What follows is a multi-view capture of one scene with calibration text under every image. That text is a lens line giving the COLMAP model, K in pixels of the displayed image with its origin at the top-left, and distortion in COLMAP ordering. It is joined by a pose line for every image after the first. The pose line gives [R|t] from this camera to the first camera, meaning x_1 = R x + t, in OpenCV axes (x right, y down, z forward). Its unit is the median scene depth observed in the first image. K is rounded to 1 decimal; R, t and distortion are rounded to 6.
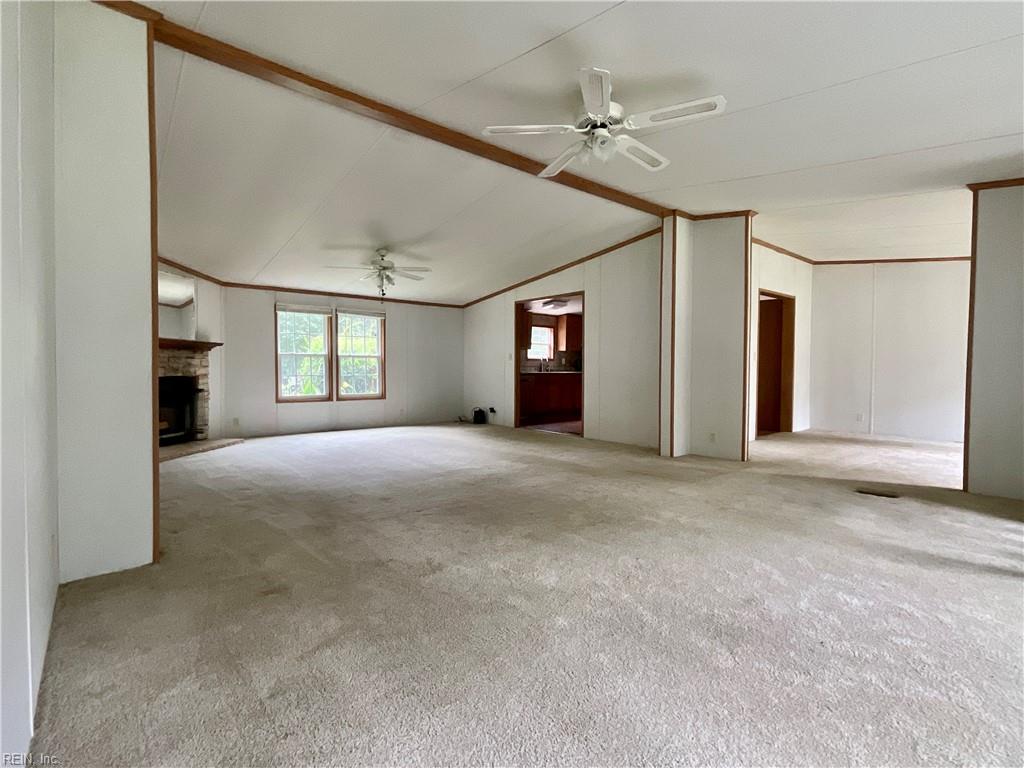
lens RADIAL K [[483.6, 0, 512.0], [0, 483.6, 384.0], [0, 0, 1]] dist [0.000230, -0.000009]
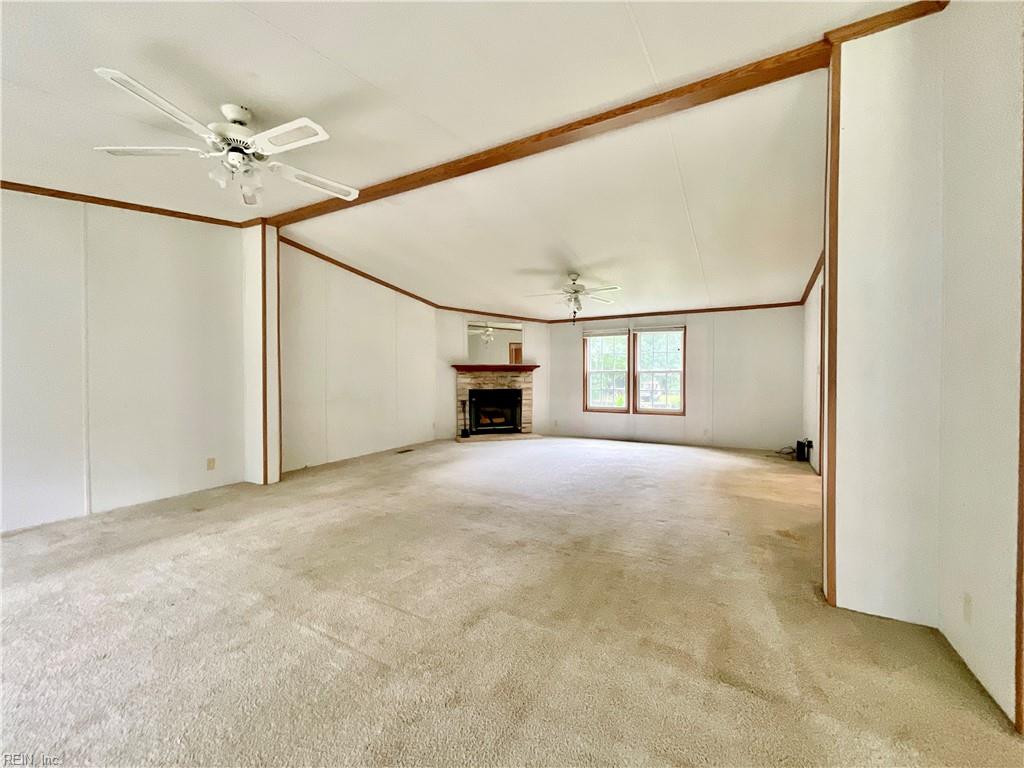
lens RADIAL K [[416.9, 0, 512.0], [0, 416.9, 384.0], [0, 0, 1]] dist [-0.001403, -0.000134]
pose [[0.385584, 0.013396, -0.922575, 0.441844], [-0.025216, 0.999674, 0.003976, -0.032144], [0.922328, 0.021731, 0.385797, 0.442289]]
